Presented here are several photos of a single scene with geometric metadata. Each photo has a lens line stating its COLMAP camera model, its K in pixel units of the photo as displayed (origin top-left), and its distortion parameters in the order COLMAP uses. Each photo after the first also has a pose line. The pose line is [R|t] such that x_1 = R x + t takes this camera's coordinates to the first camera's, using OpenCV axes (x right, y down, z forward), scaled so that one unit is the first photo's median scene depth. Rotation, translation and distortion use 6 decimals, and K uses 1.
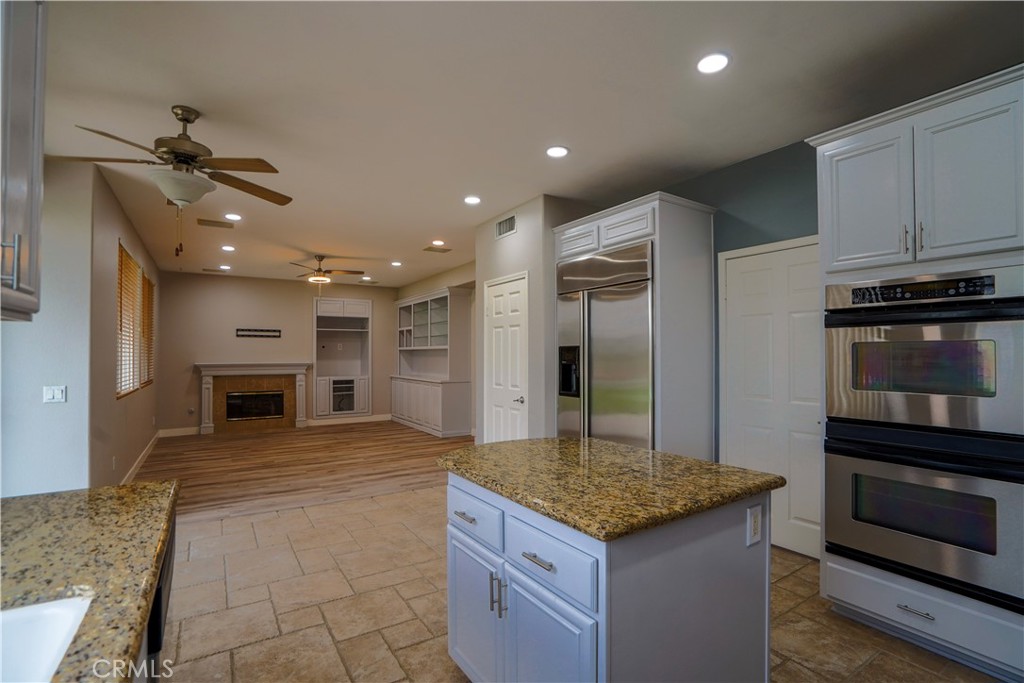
lens RADIAL K [[480.4, 0, 517.2], [0, 480.4, 346.9], [0, 0, 1]] dist [-0.047120, 0.010422]
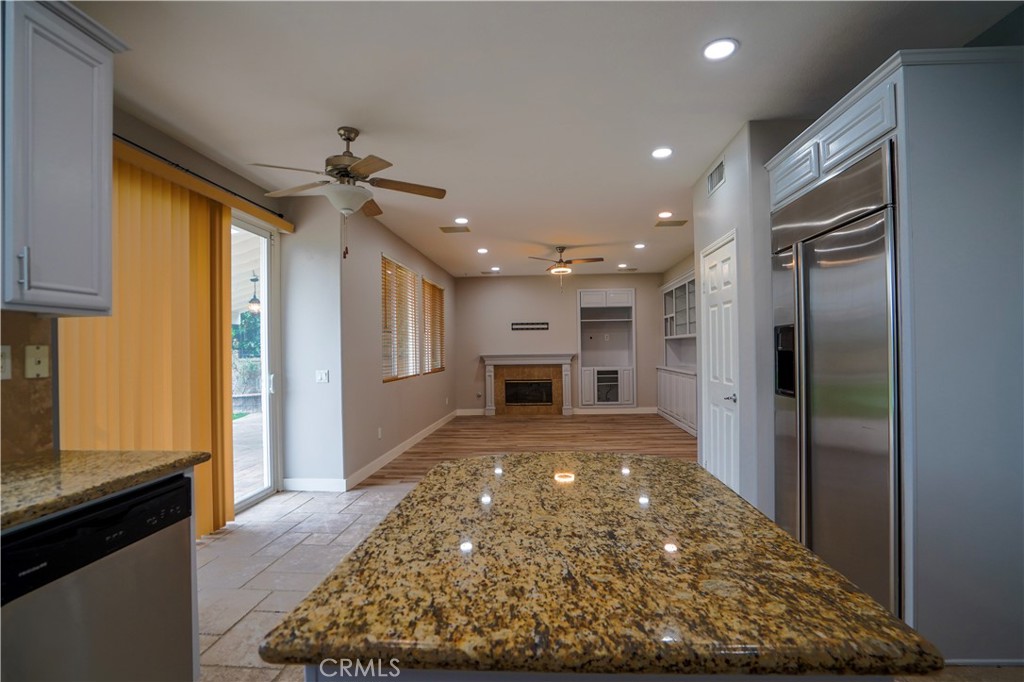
lens RADIAL K [[480.4, 0, 514.8], [0, 480.4, 341.3], [0, 0, 1]] dist [-0.047120, 0.010422]
pose [[0.799730, -0.018851, -0.600064, 0.123321], [0.022442, 0.999747, -0.001498, 0.008795], [0.599940, -0.012268, 0.799951, 0.125393]]
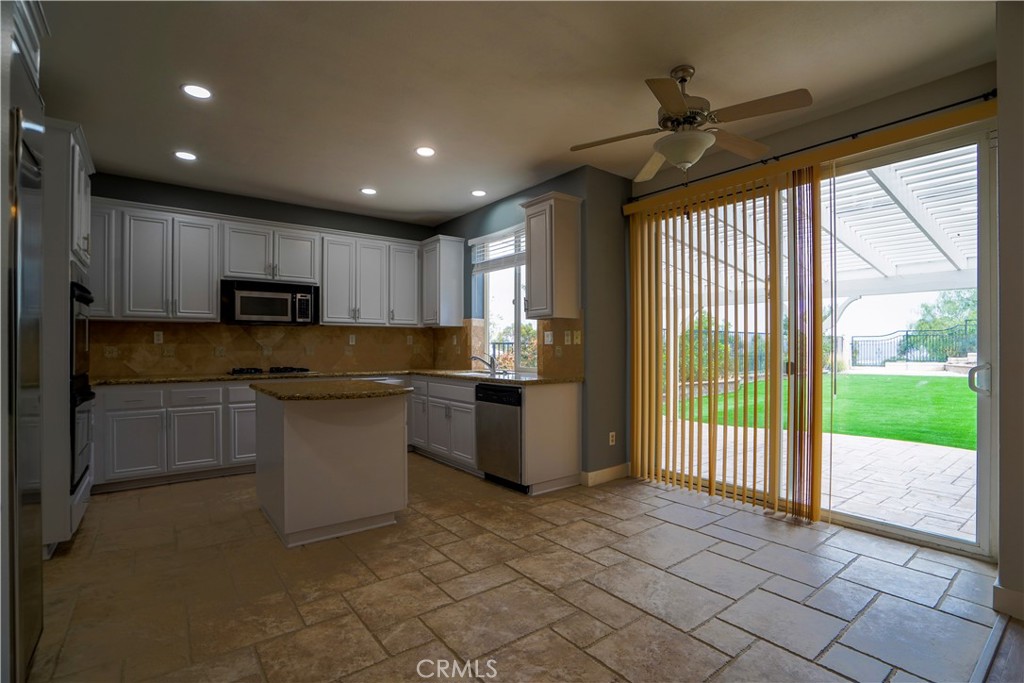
lens RADIAL K [[480.4, 0, 525.9], [0, 480.4, 346.5], [0, 0, 1]] dist [-0.047120, 0.010422]
pose [[-0.995103, 0.001728, -0.098828, -0.121562], [0.003594, 0.999819, -0.018704, 0.038202], [0.098778, -0.018968, -0.994929, 0.835152]]
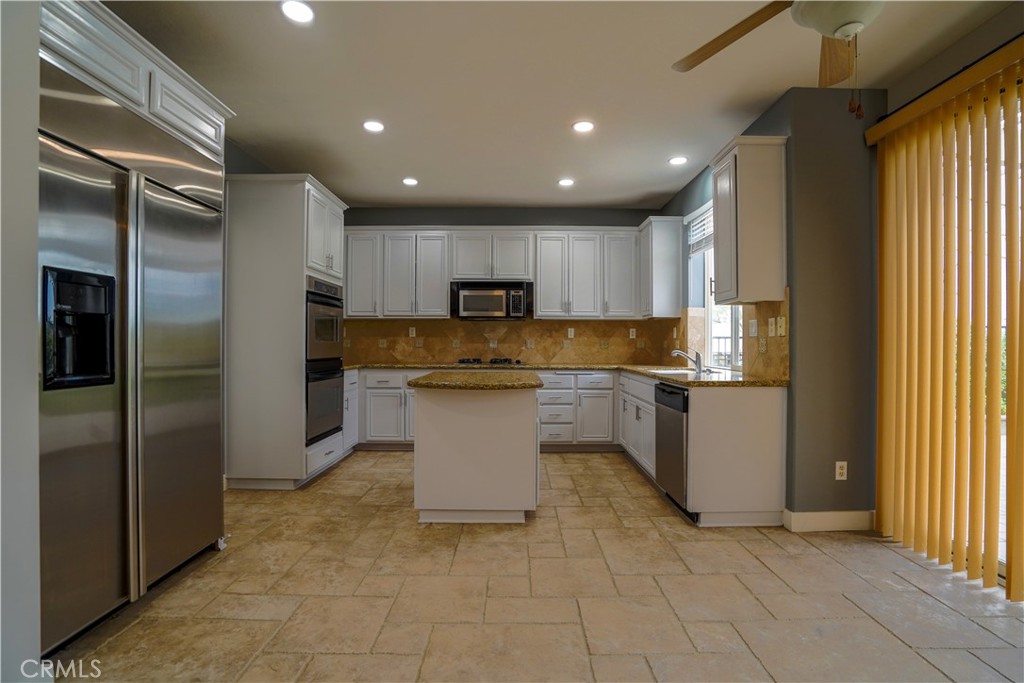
lens RADIAL K [[480.4, 0, 523.4], [0, 480.4, 343.4], [0, 0, 1]] dist [-0.047120, 0.010422]
pose [[-0.847439, -0.001841, 0.530889, -0.290862], [-0.011495, 0.999823, -0.014882, 0.041254], [-0.530768, -0.018714, -0.847311, 0.729420]]
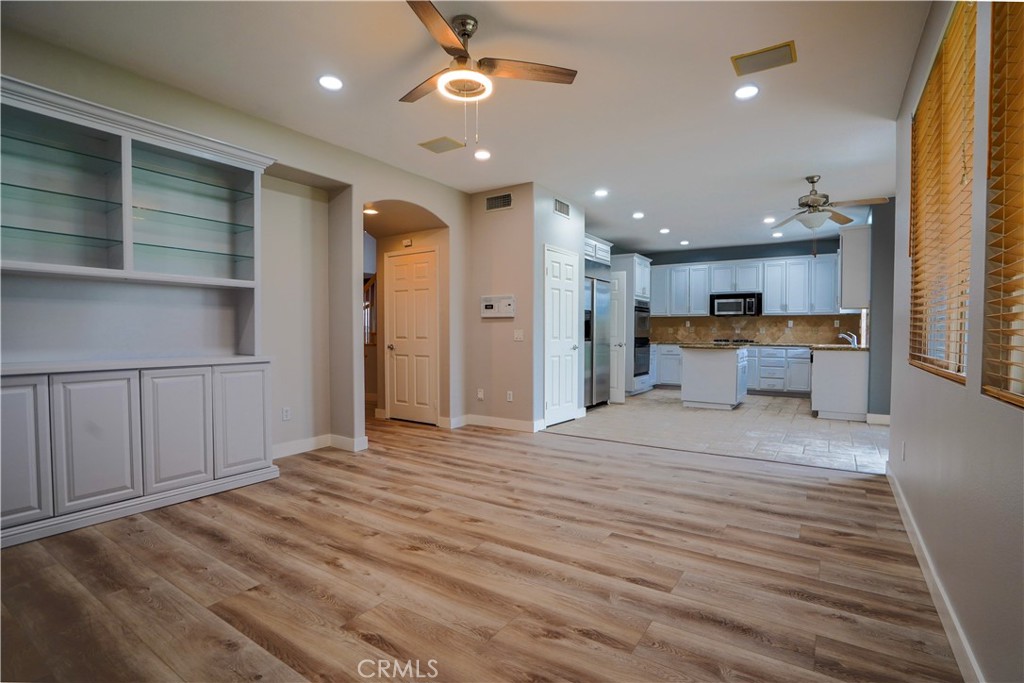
lens RADIAL K [[480.4, 0, 525.2], [0, 480.4, 348.2], [0, 0, 1]] dist [-0.047120, 0.010422]
pose [[-0.408107, -0.030186, 0.912435, -0.831680], [-0.017270, 0.999530, 0.025343, 0.057234], [-0.912771, -0.005415, -0.408436, 1.186963]]
